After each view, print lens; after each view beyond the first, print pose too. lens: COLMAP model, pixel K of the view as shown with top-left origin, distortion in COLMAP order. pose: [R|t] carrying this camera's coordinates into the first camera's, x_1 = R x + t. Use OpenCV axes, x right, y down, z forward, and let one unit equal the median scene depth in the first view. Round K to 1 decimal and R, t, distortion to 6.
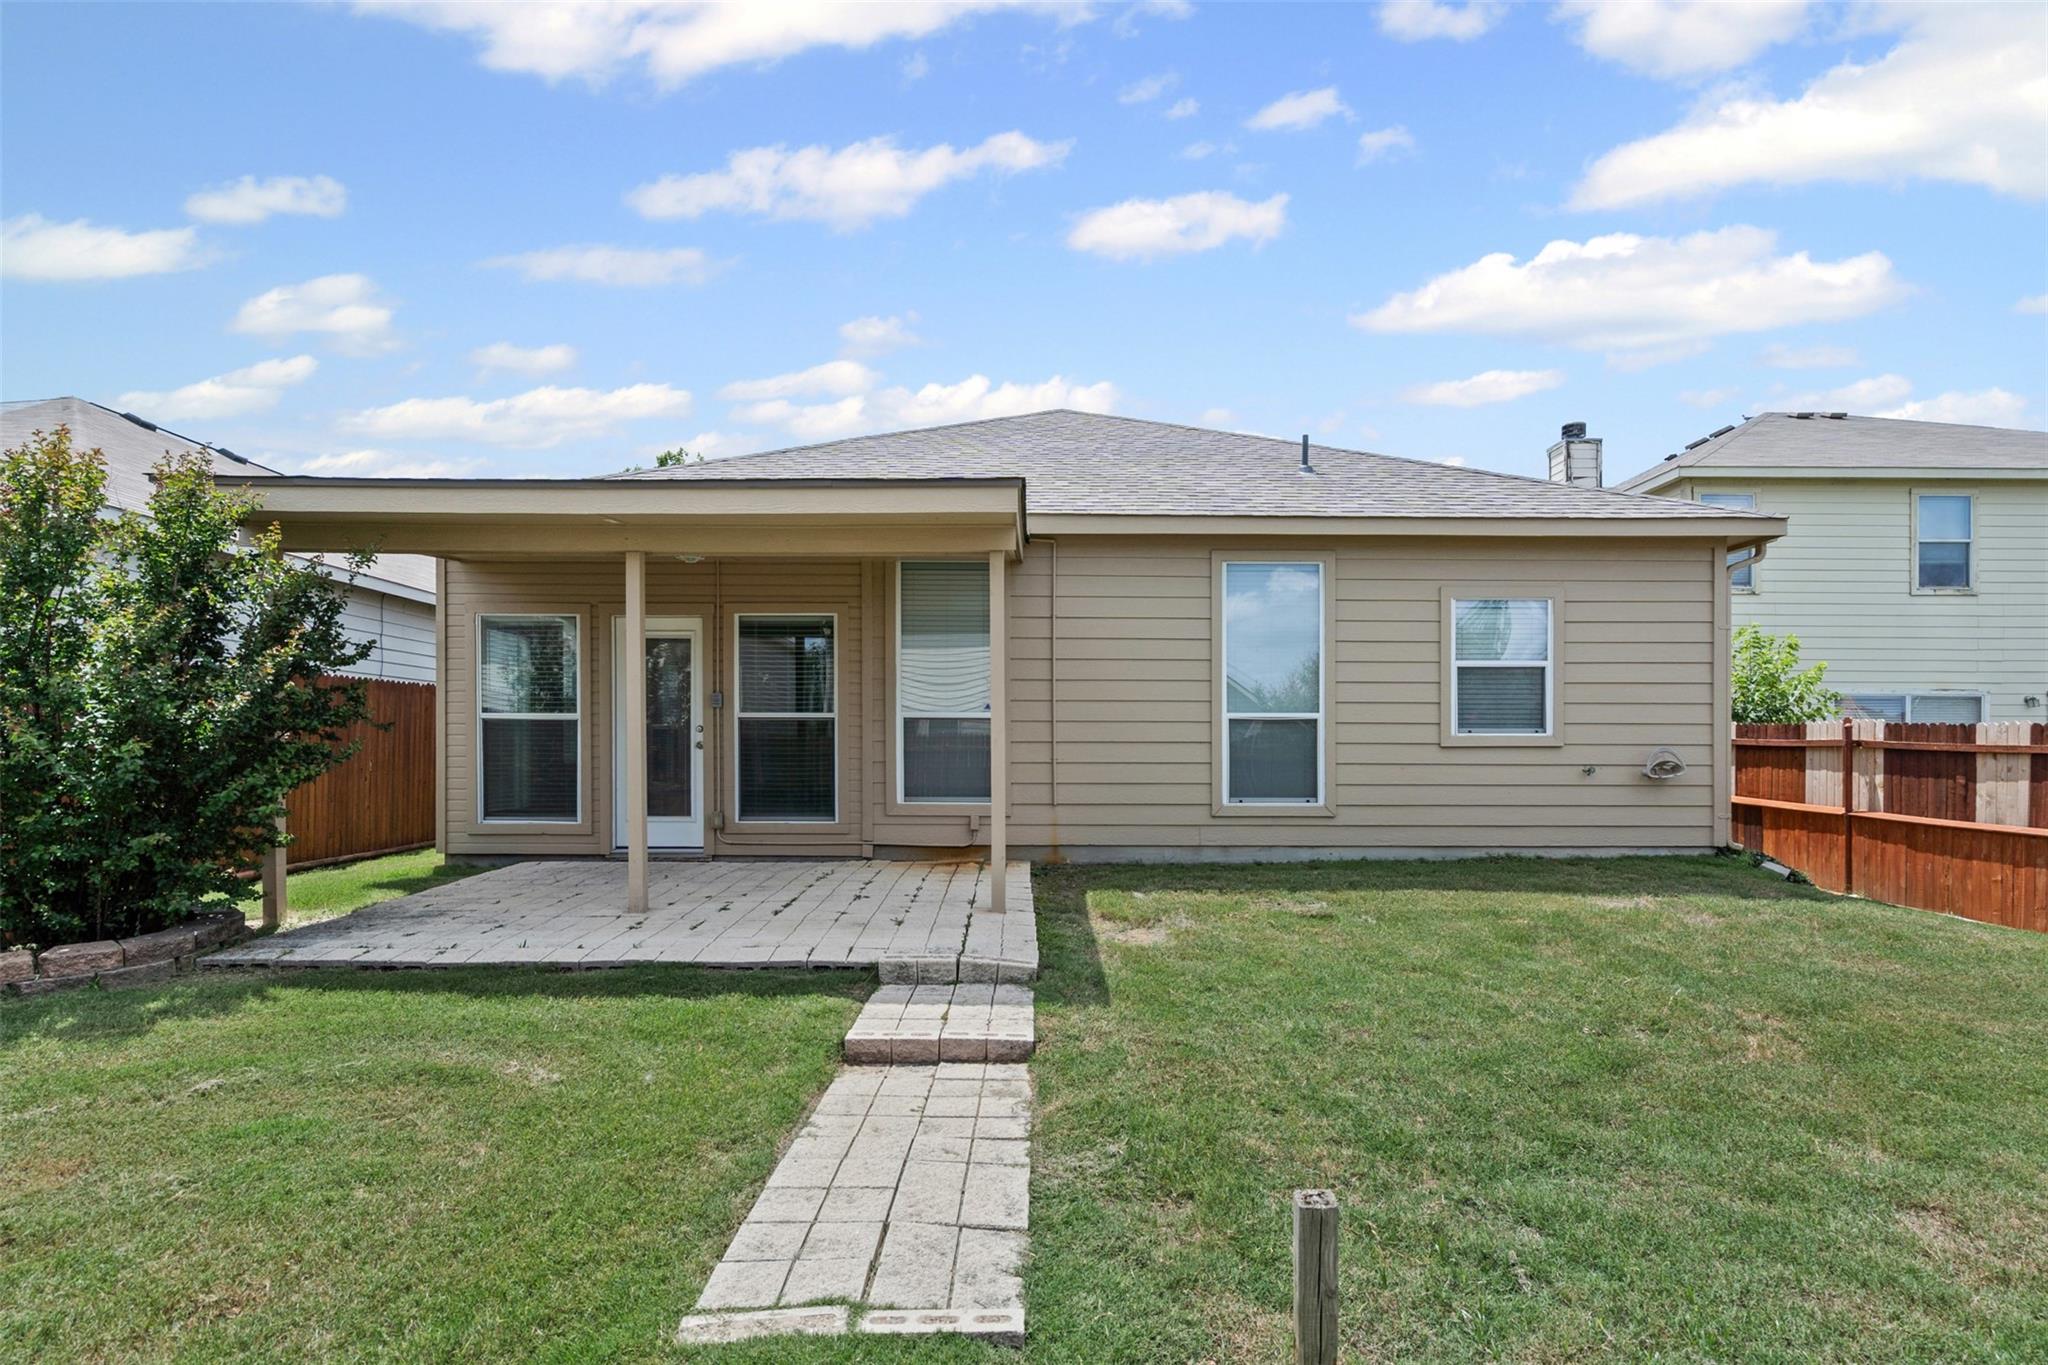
lens RADIAL K [[938.1, 0, 1003.7], [0, 938.1, 743.6], [0, 0, 1]] dist [-0.008392, 0.003237]
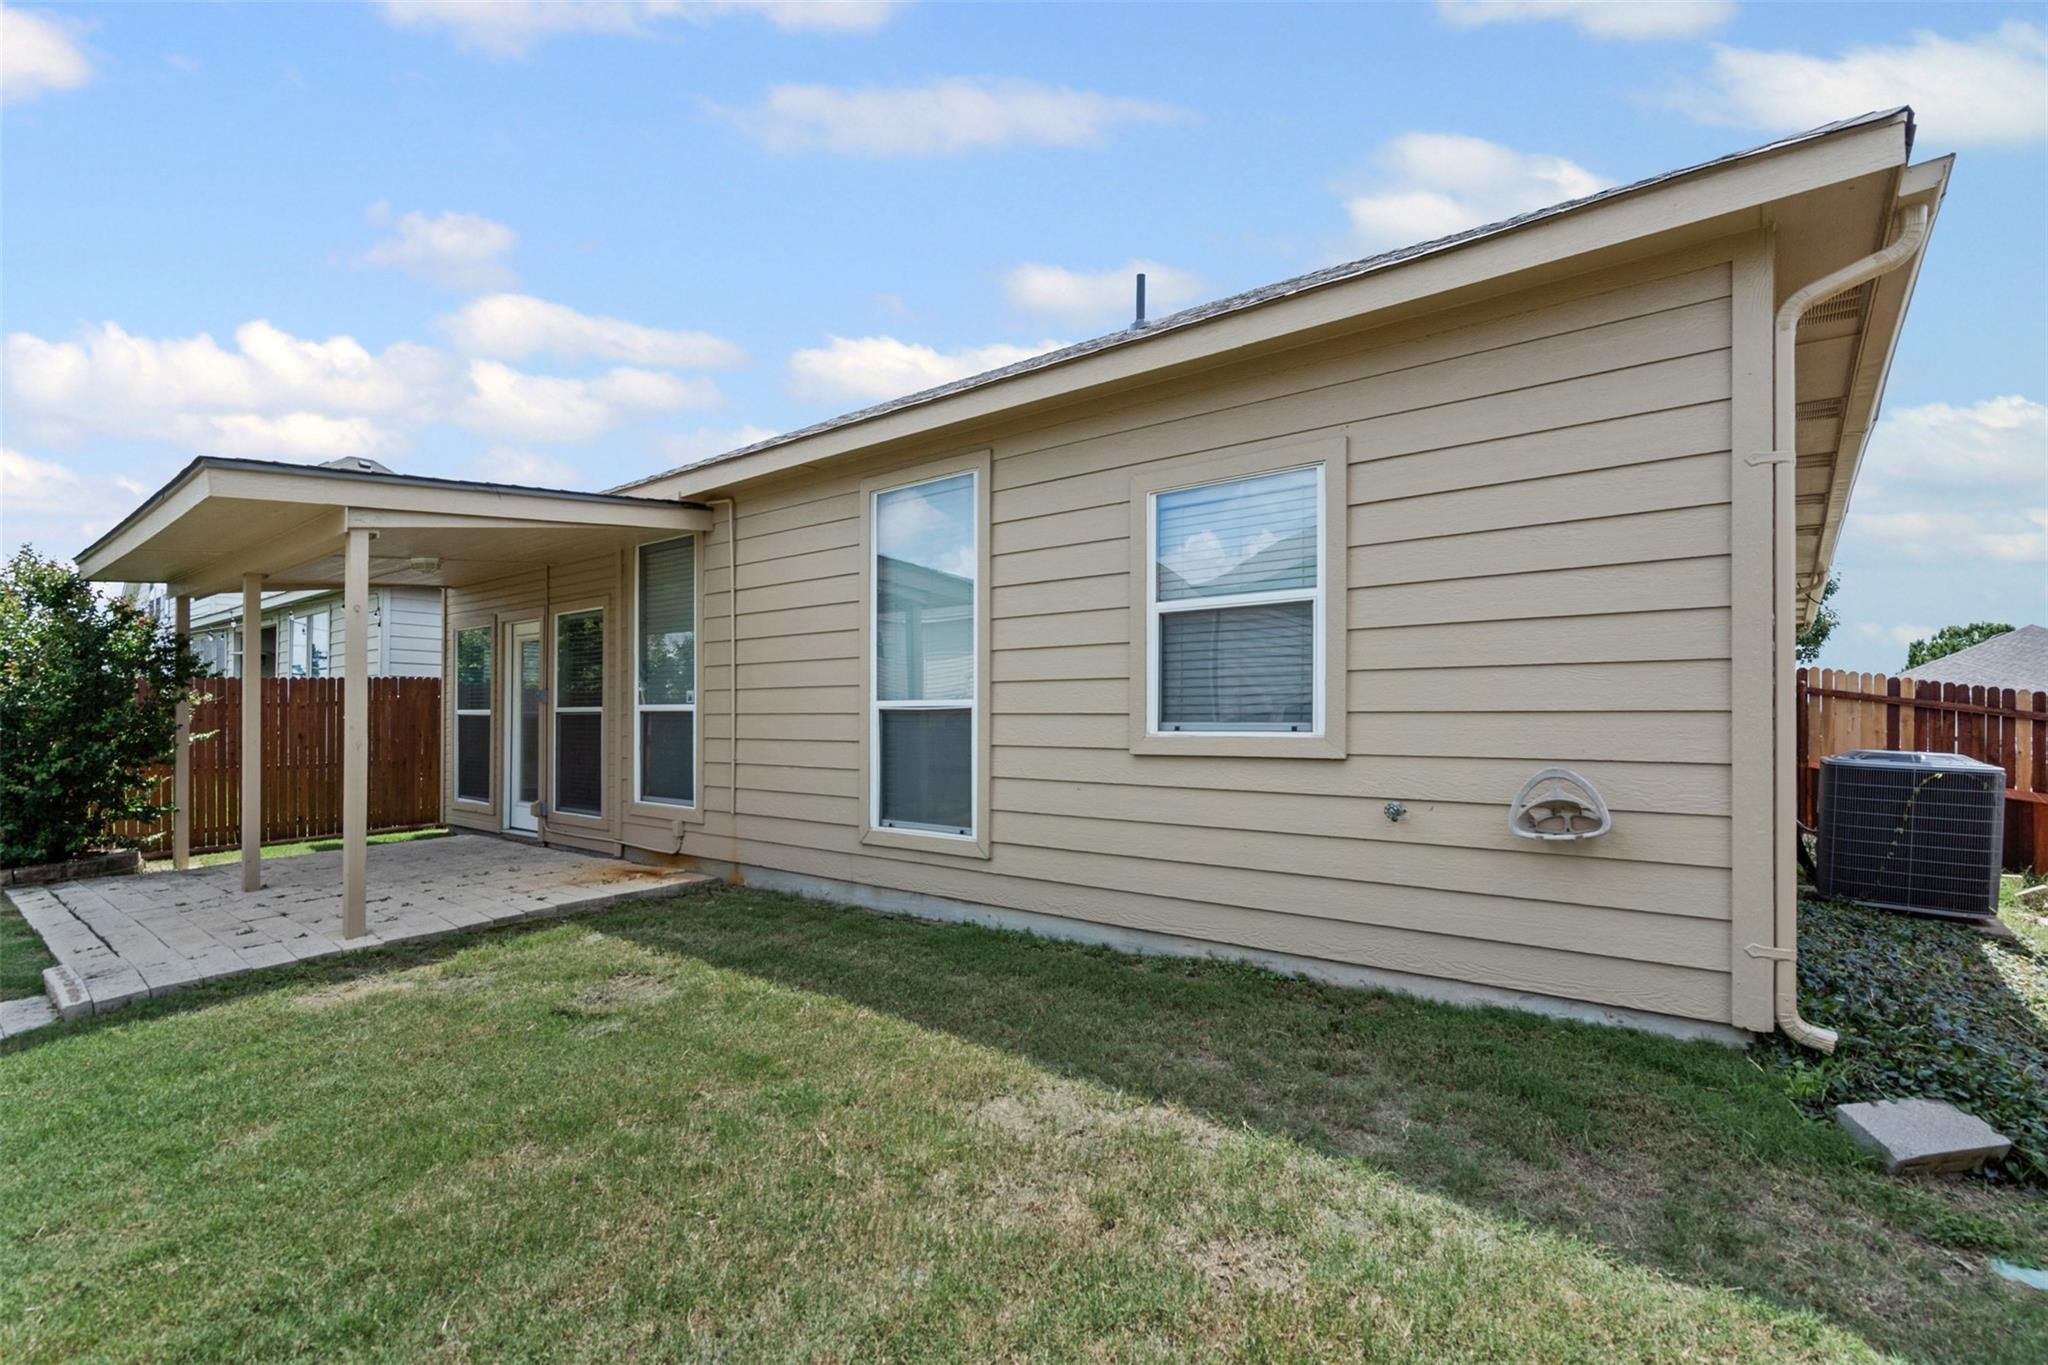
lens RADIAL K [[938.1, 0, 1017.1], [0, 938.1, 721.6], [0, 0, 1]] dist [-0.008392, 0.003237]
pose [[0.778032, -0.000122, -0.628225, 0.771462], [-0.008618, 0.999904, -0.010867, -0.009798], [0.628166, 0.013869, 0.777956, 0.508579]]
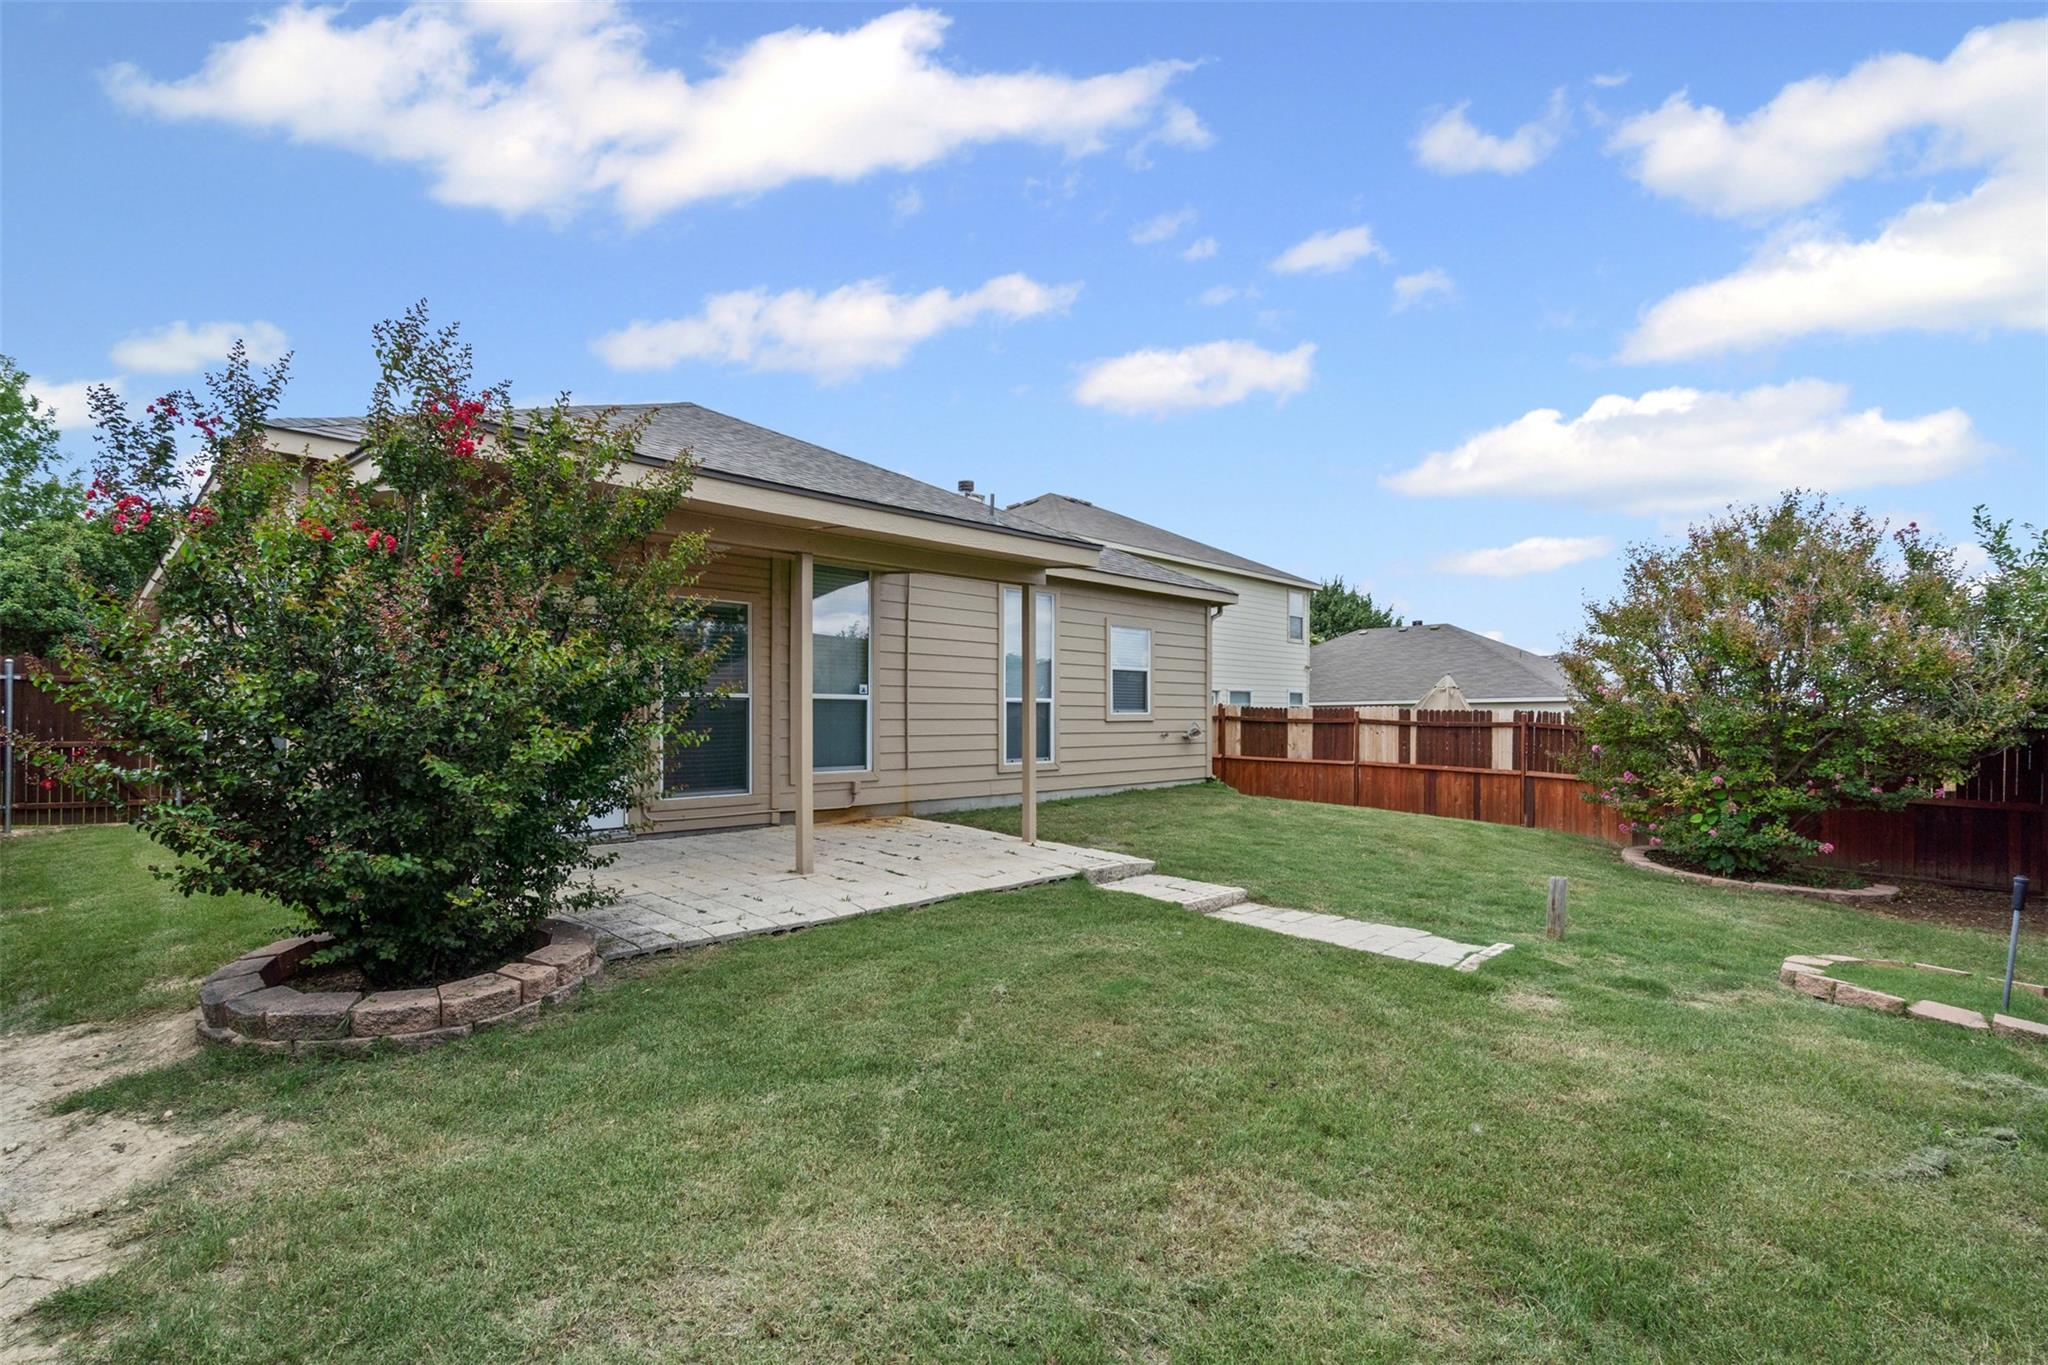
lens RADIAL K [[938.1, 0, 1004.0], [0, 938.1, 685.6], [0, 0, 1]] dist [-0.008392, 0.003237]
pose [[0.712224, 0.020806, 0.701644, -0.730979], [0.003898, 0.999428, -0.033593, -0.003960], [-0.701942, 0.026661, 0.711735, 0.019631]]
